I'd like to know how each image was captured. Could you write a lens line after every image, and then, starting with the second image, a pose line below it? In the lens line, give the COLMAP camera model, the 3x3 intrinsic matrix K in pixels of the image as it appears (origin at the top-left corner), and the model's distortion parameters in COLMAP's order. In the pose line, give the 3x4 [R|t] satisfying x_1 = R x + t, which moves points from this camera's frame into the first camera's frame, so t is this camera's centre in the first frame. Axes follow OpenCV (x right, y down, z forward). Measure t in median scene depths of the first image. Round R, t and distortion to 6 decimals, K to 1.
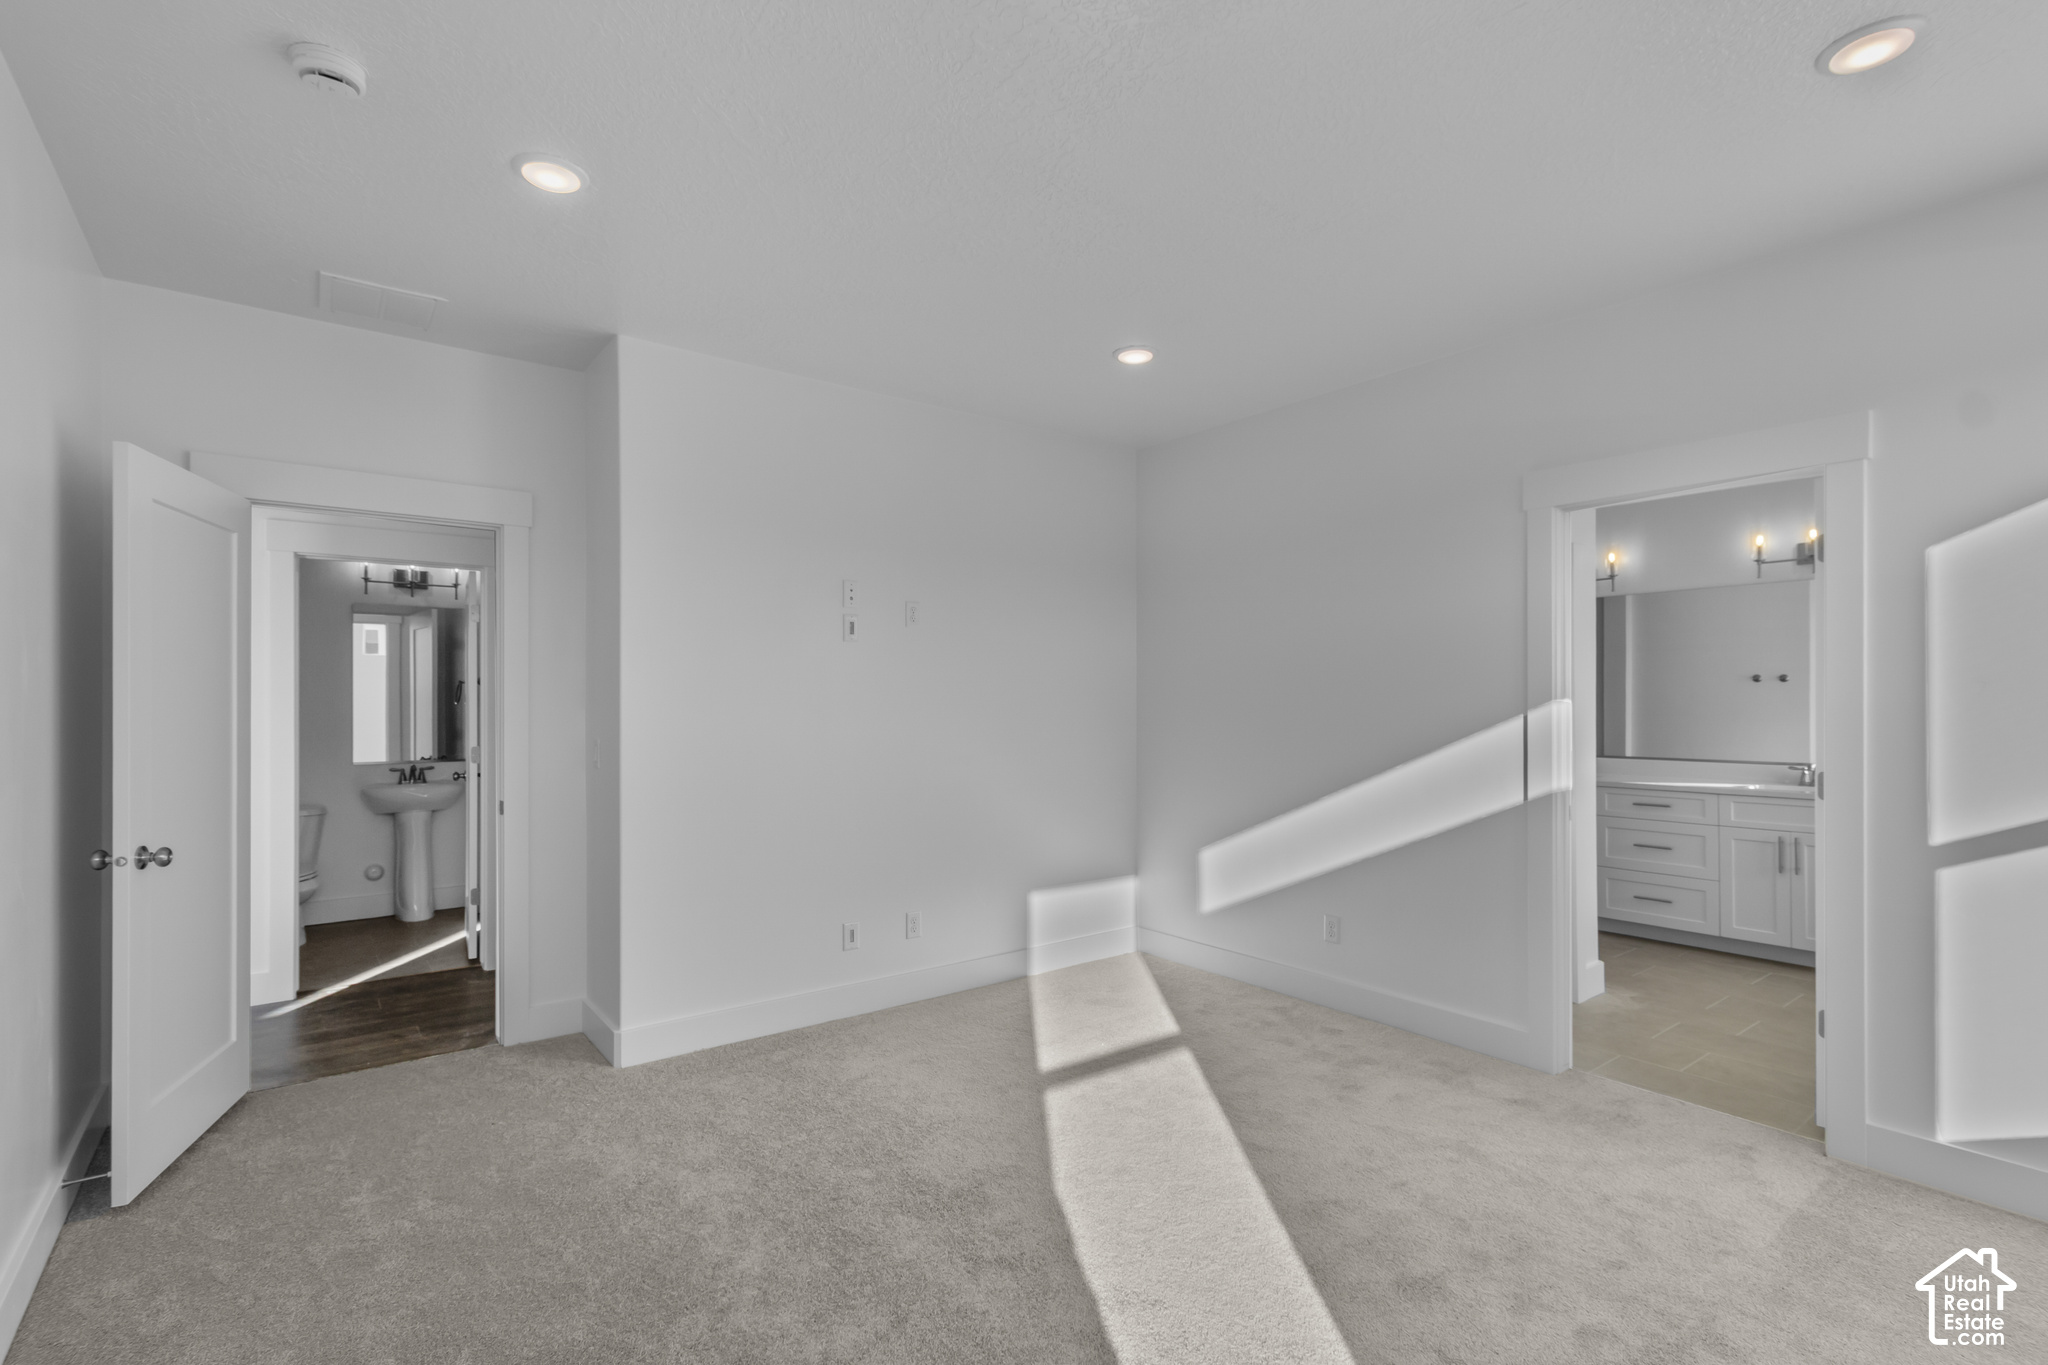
lens RADIAL K [[940.6, 0, 1021.9], [0, 940.6, 689.5], [0, 0, 1]] dist [0.001748, 0.000117]
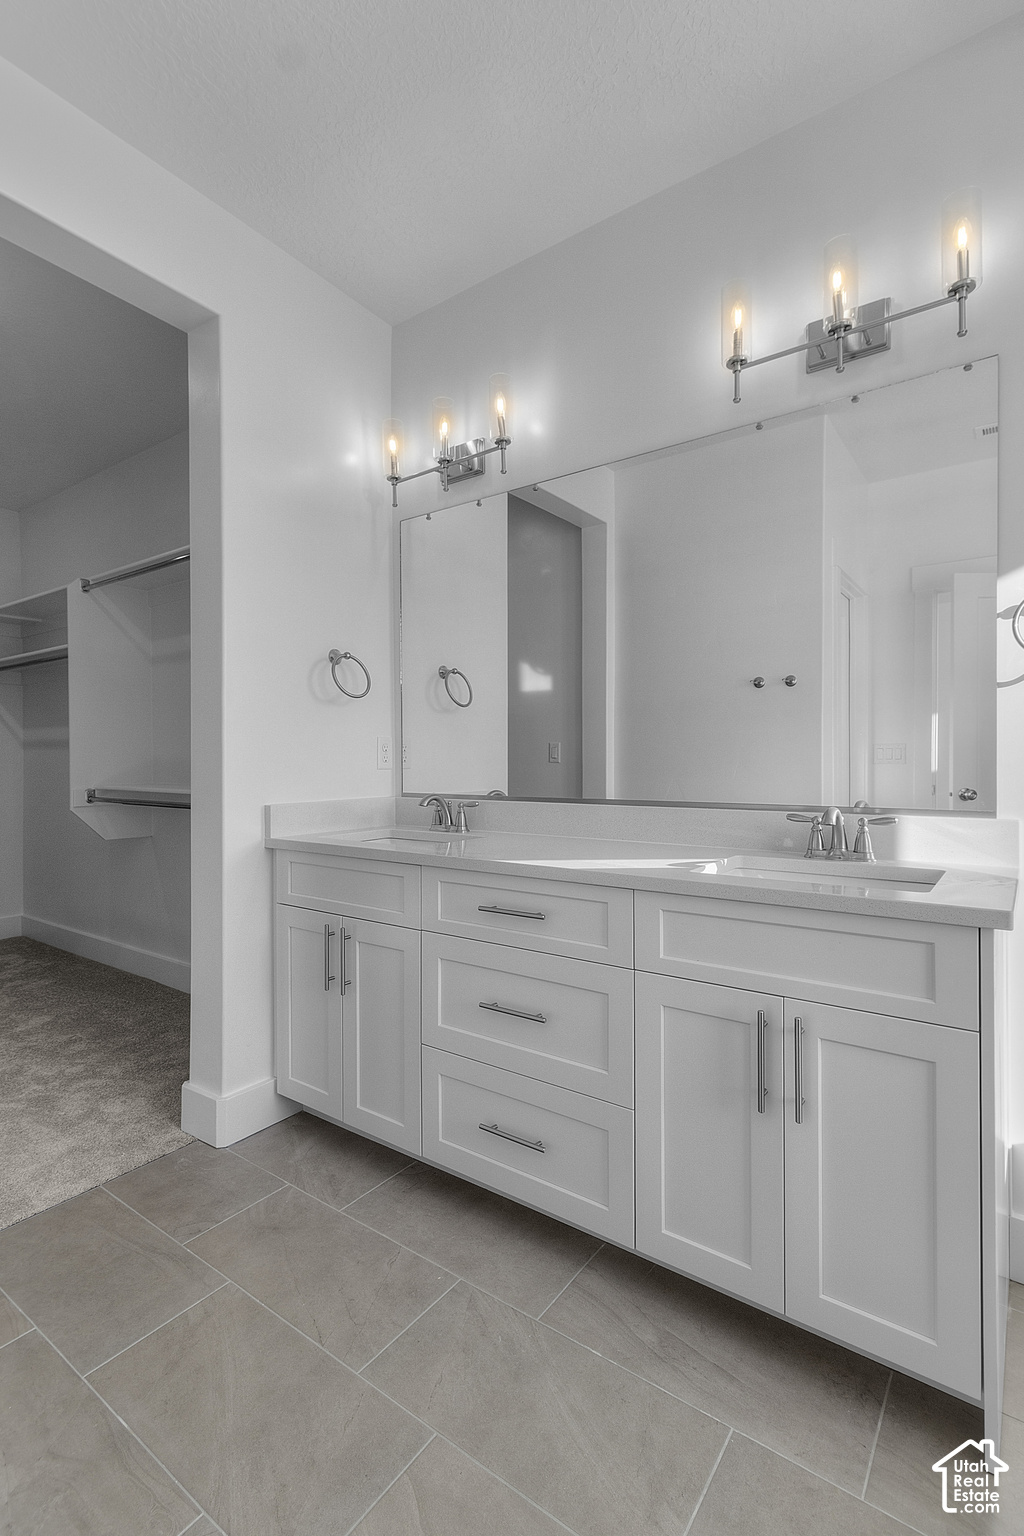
lens RADIAL K [[705.4, 0, 510.6], [0, 705.4, 763.9], [0, 0, 1]] dist [0.001748, 0.000117]
pose [[0.958686, -0.000541, 0.284465, 0.596660], [-0.003098, 0.999919, 0.012343, 0.054248], [-0.284448, -0.012714, 0.958607, 0.721052]]
